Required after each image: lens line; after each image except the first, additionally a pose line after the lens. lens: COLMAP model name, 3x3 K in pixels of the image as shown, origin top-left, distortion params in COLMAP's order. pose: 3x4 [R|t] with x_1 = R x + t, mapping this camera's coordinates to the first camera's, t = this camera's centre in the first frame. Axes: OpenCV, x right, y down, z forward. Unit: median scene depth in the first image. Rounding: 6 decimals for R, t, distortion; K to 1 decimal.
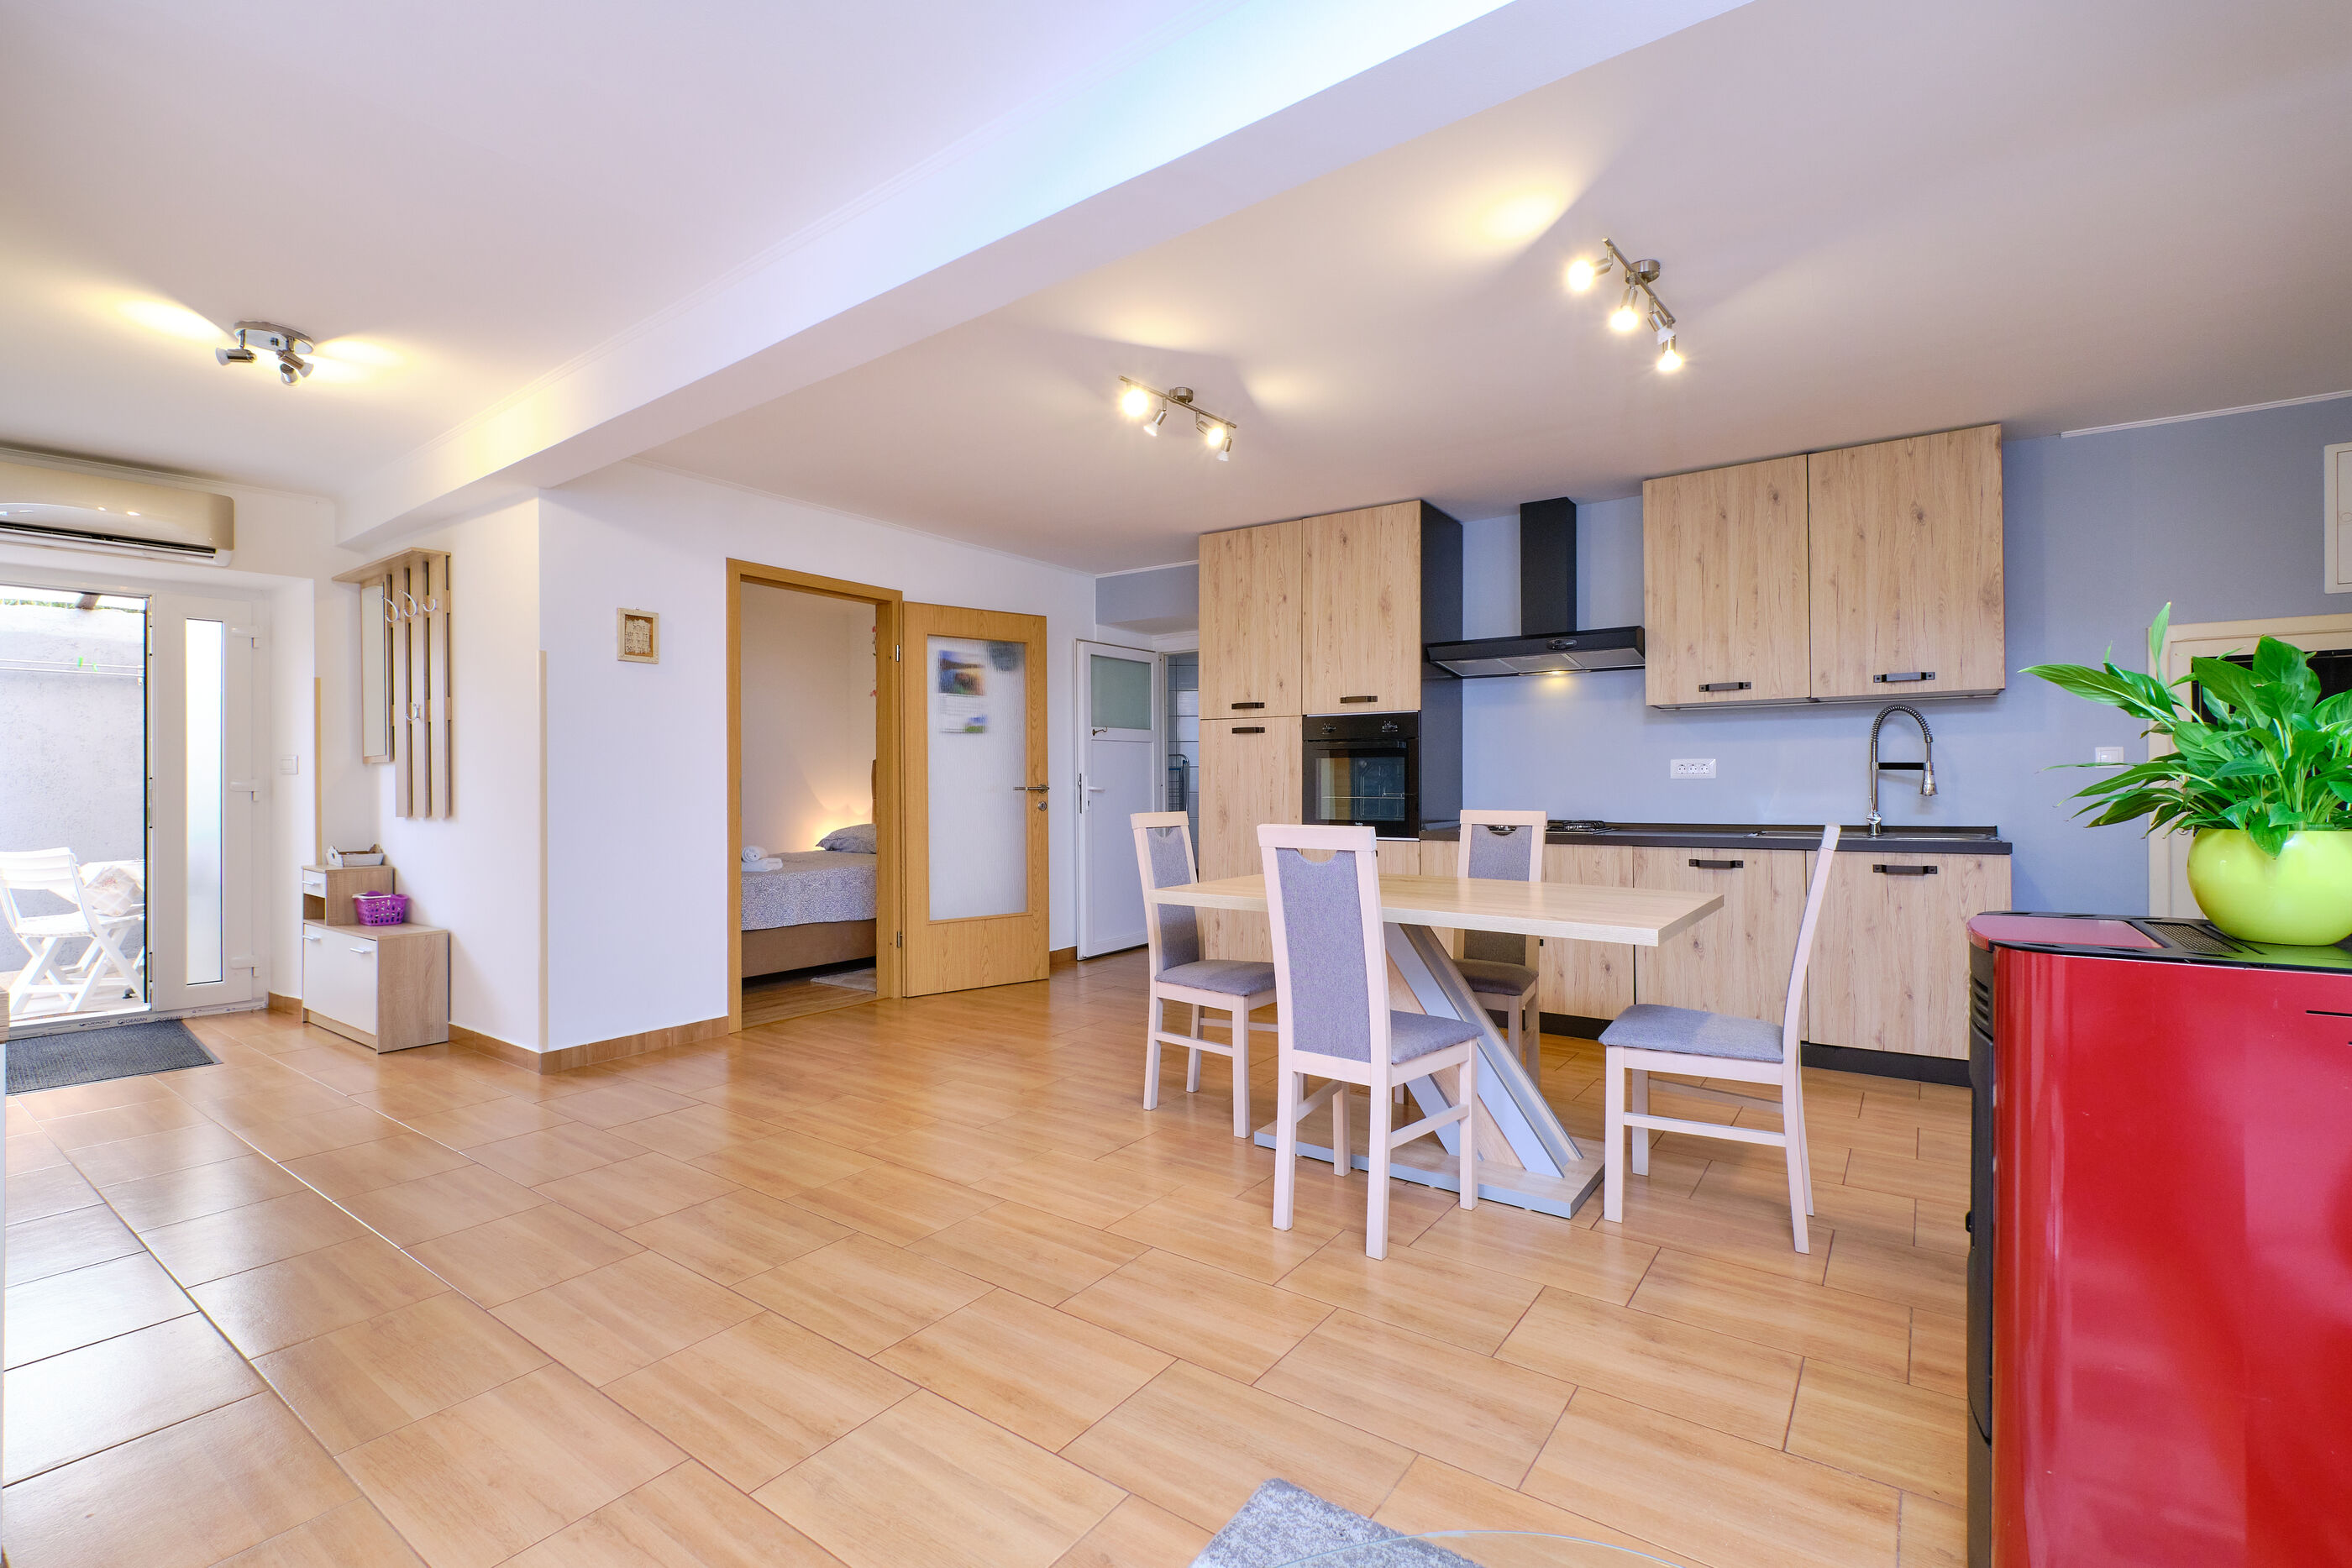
lens RADIAL K [[1042.8, 0, 1176.0], [0, 1042.8, 784.0], [0, 0, 1]] dist [-0.004716, -0.000300]
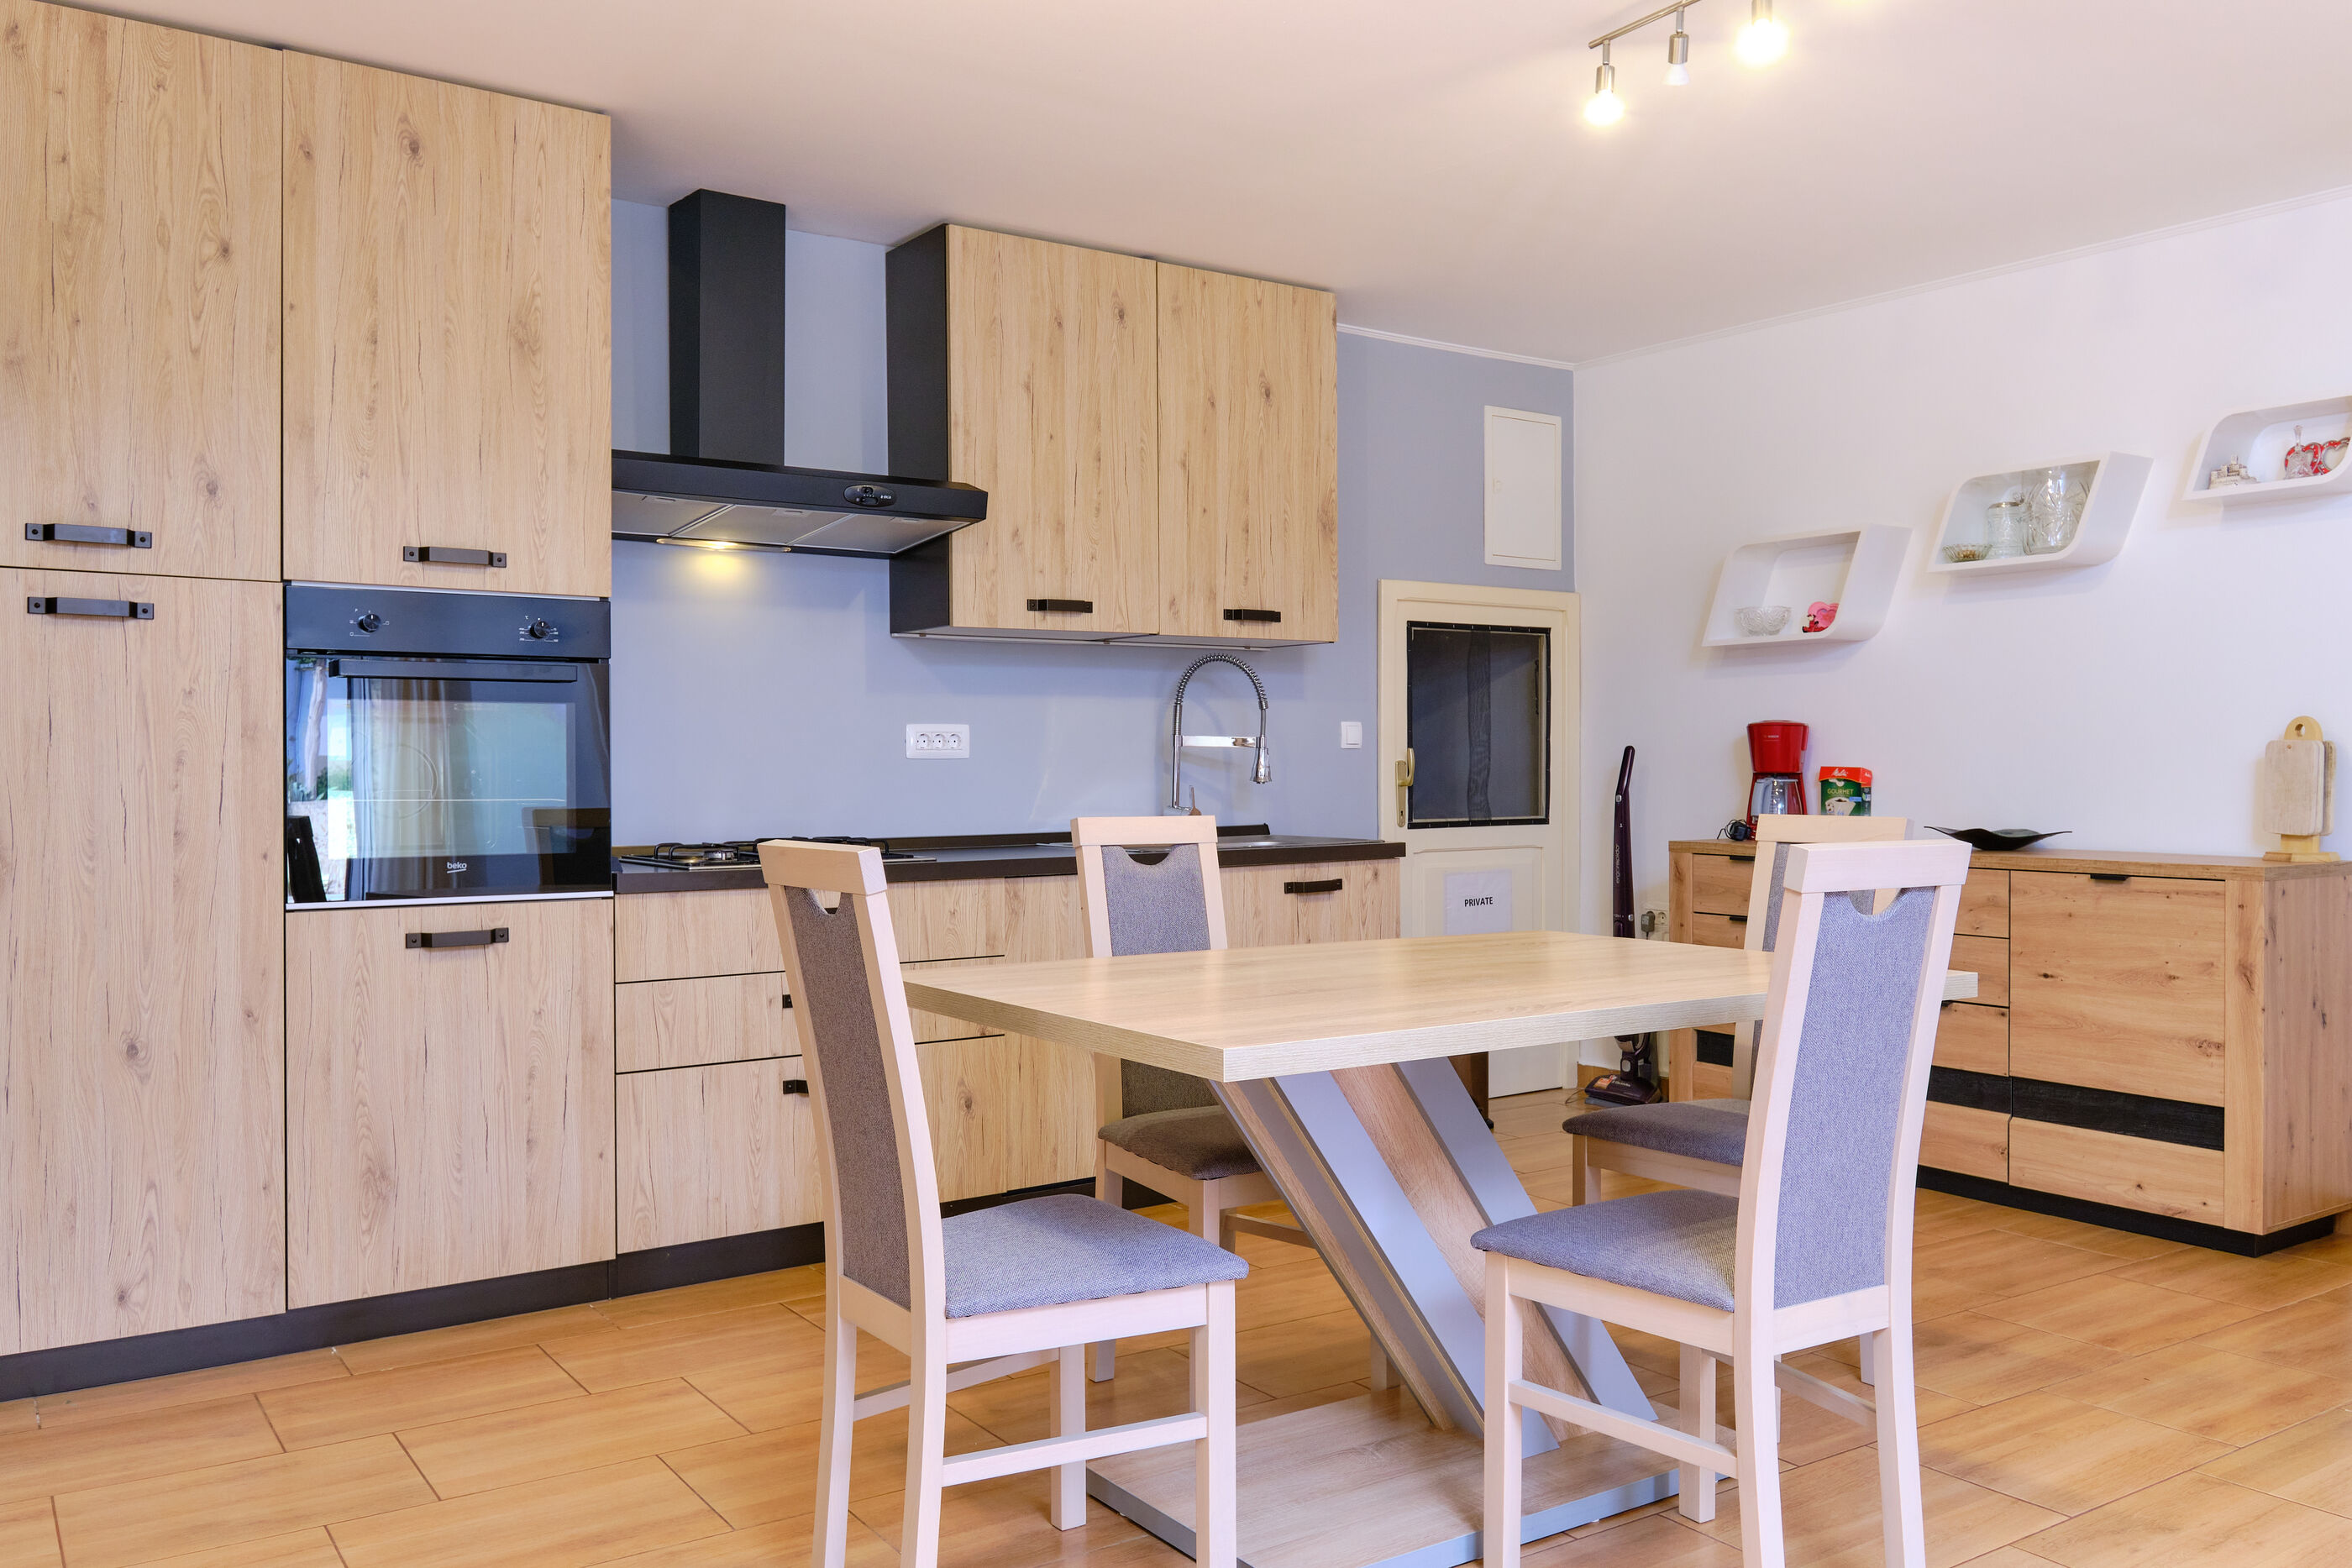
lens RADIAL K [[1859.8, 0, 1176.0], [0, 1859.8, 784.0], [0, 0, 1]] dist [-0.012524, 0.009504]
pose [[0.344034, -0.005833, 0.938939, -0.457959], [0.001825, 0.999983, 0.005543, 0.003672], [-0.938956, -0.000194, 0.344038, 0.561383]]
